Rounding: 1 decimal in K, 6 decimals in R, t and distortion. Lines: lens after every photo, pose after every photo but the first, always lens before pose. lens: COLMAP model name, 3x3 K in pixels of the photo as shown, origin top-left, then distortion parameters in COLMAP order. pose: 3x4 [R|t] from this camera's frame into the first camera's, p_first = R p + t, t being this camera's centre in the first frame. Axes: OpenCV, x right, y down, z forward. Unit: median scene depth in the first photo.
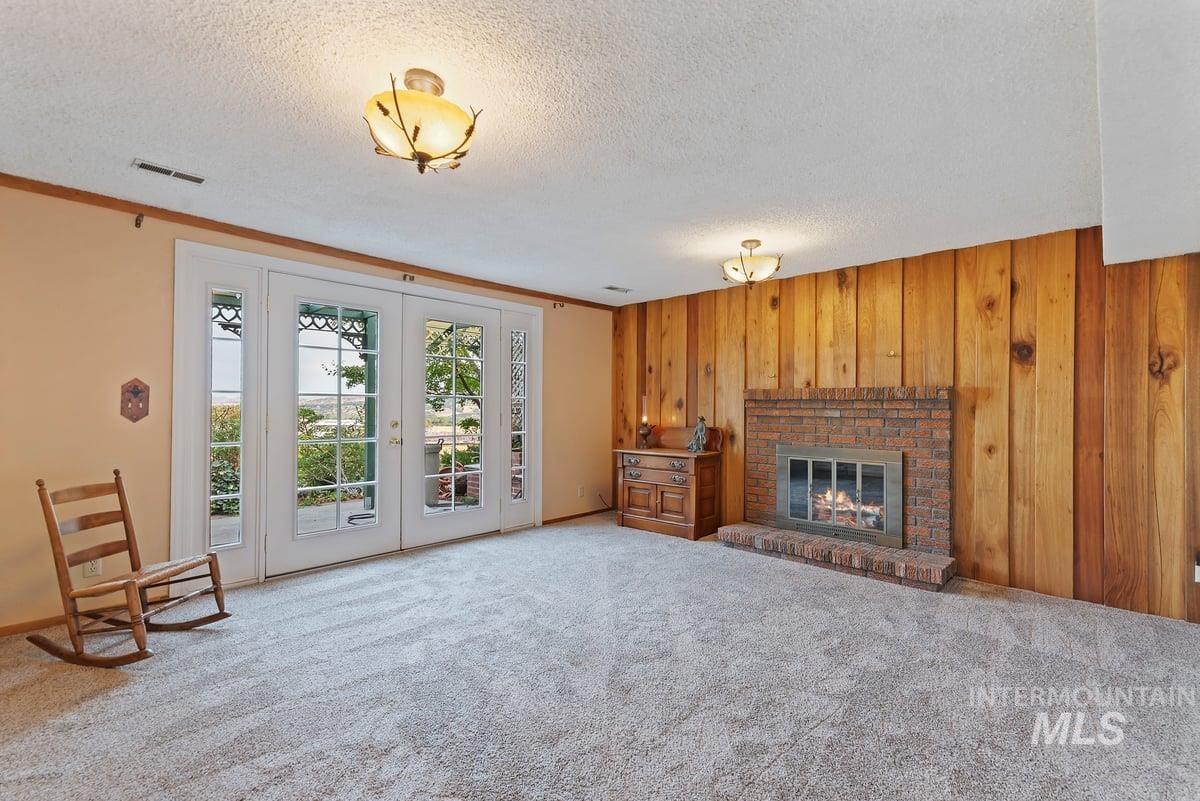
lens RADIAL K [[533.4, 0, 609.8], [0, 533.4, 399.1], [0, 0, 1]] dist [0.008657, -0.001422]
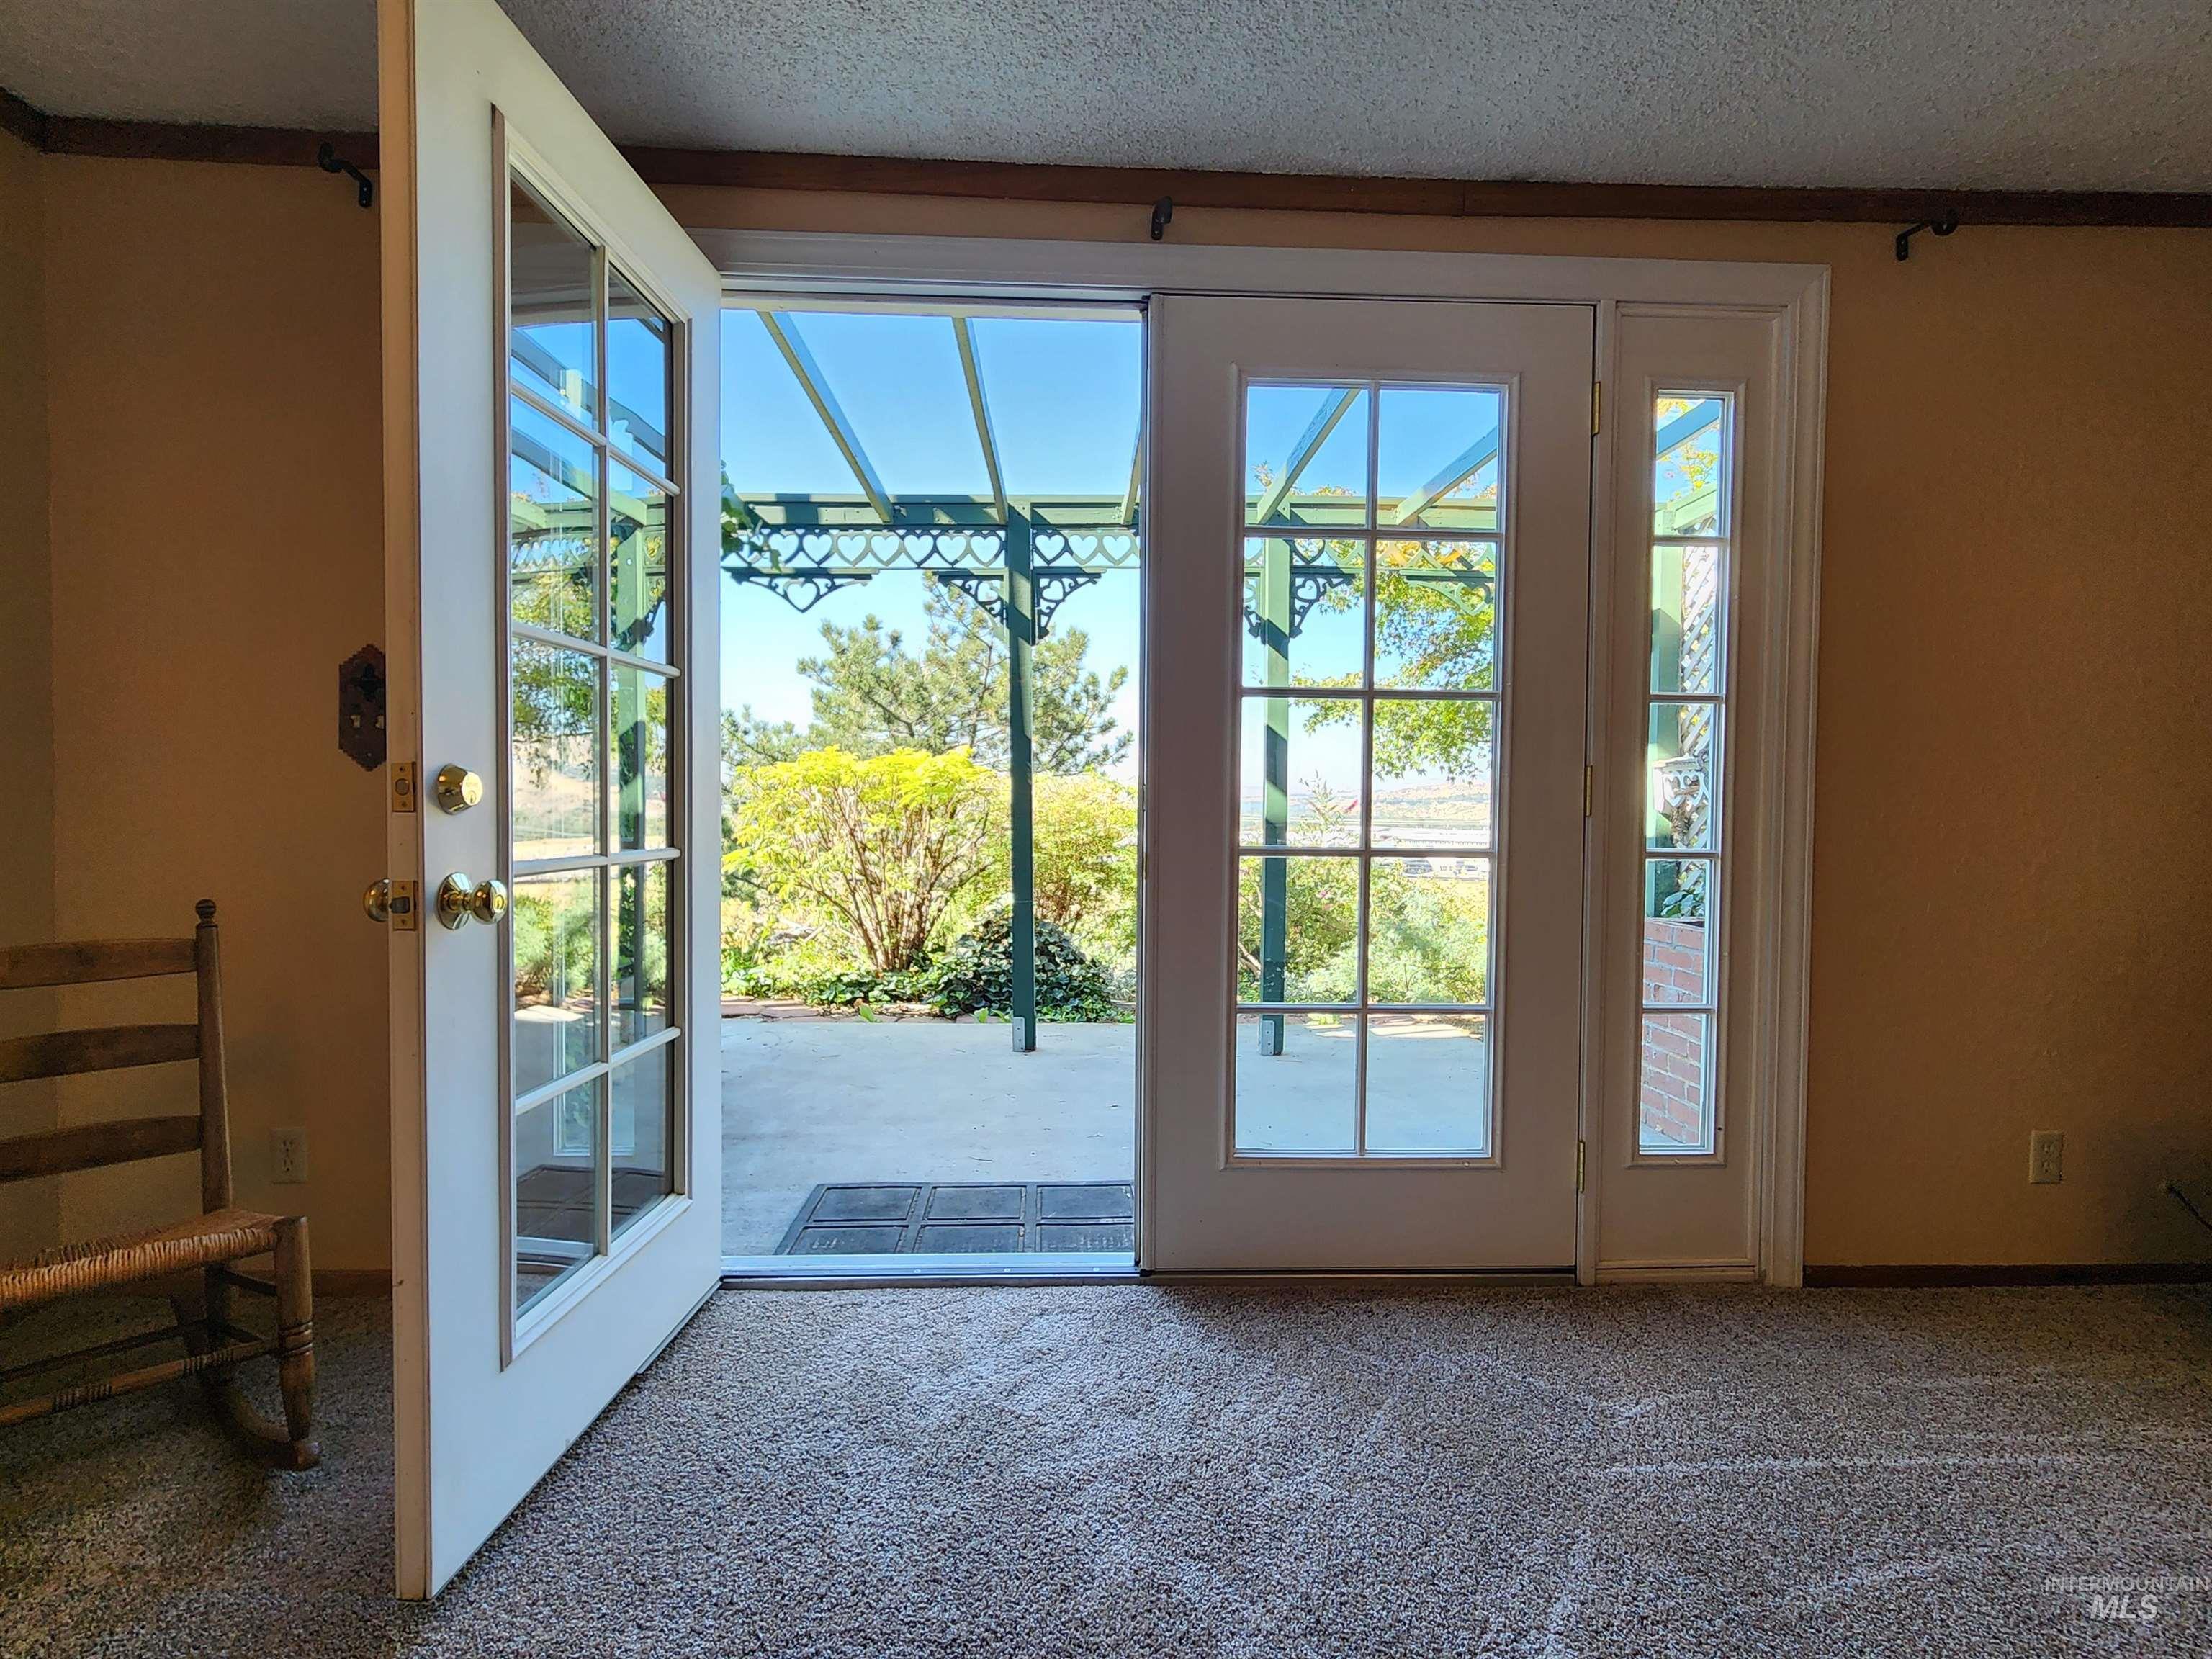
lens RADIAL K [[1051.2, 0, 1117.3], [0, 1051.2, 826.0], [0, 0, 1]] dist [0.002748, 0.000251]
pose [[0.711594, 0.021146, -0.702273, -0.029910], [0.003606, 0.999424, 0.033747, 0.035994], [0.702582, -0.026547, 0.711108, 0.522217]]
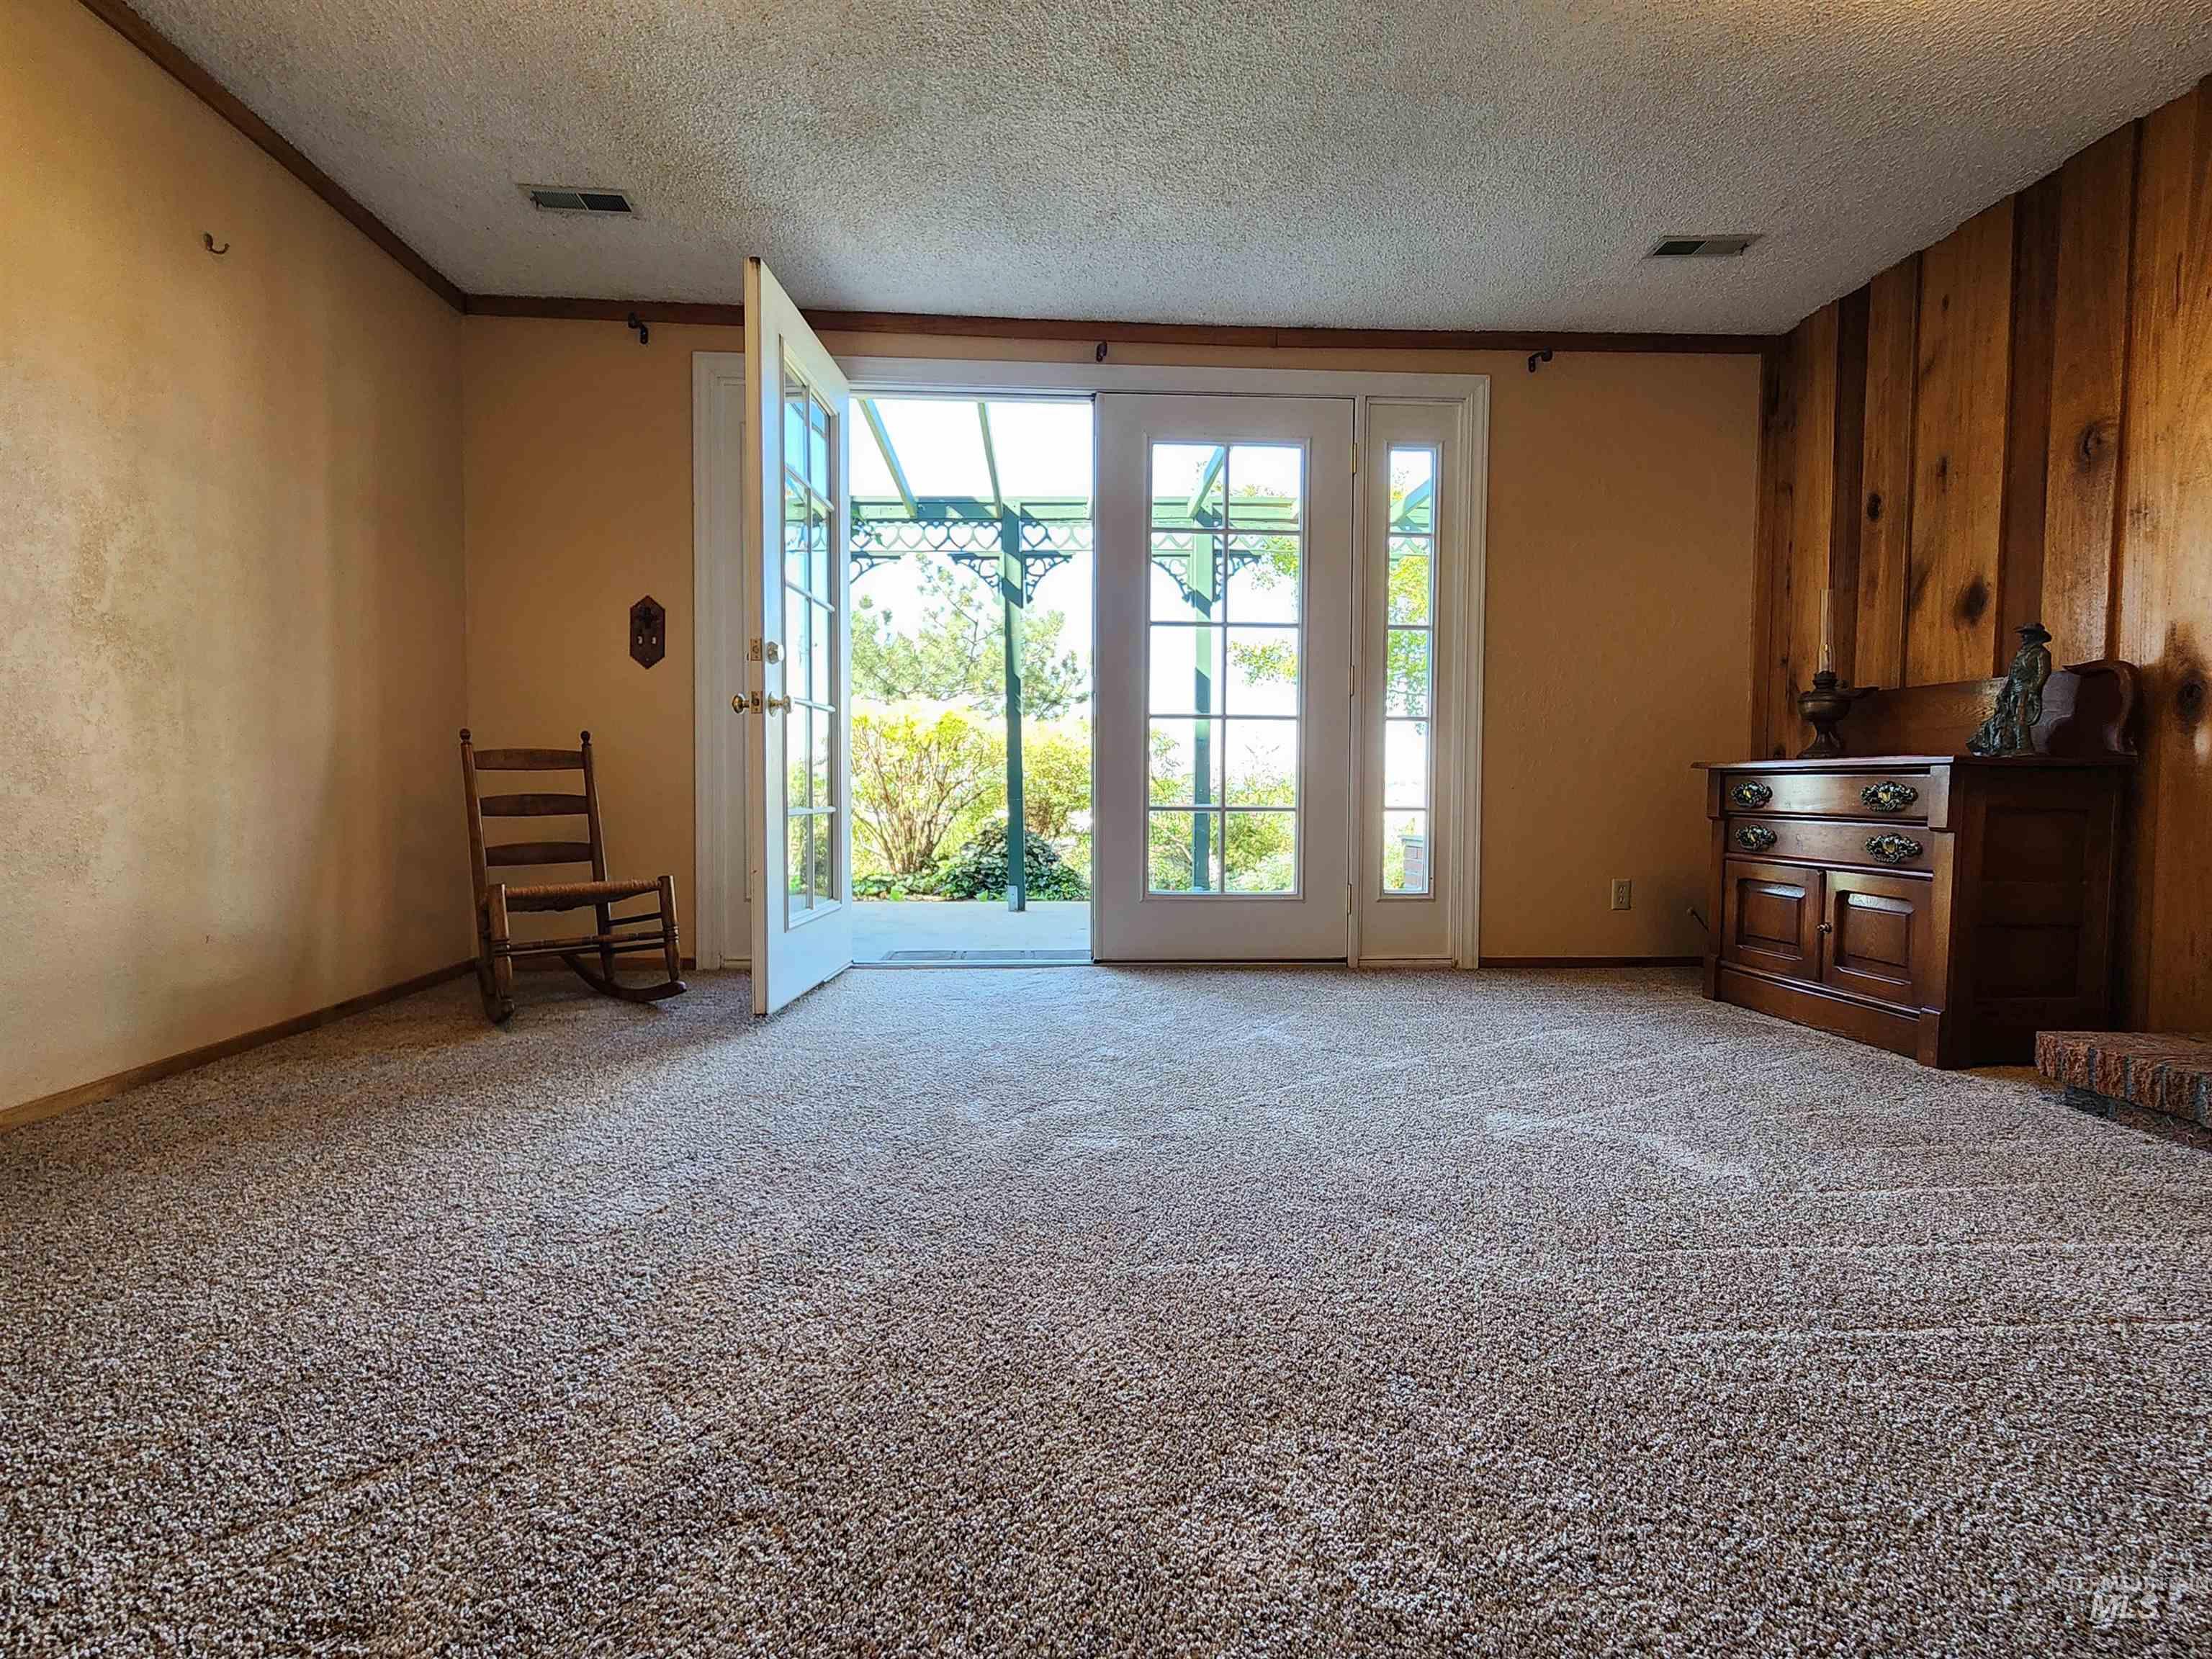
lens RADIAL K [[1083.4, 0, 1103.7], [0, 1083.4, 820.6], [0, 0, 1]] dist [-0.003723, -0.000283]
pose [[0.715329, 0.021516, -0.698457, 0.217939], [0.006456, 0.999280, 0.037394, 0.107078], [0.698758, -0.031258, 0.714675, 0.290688]]
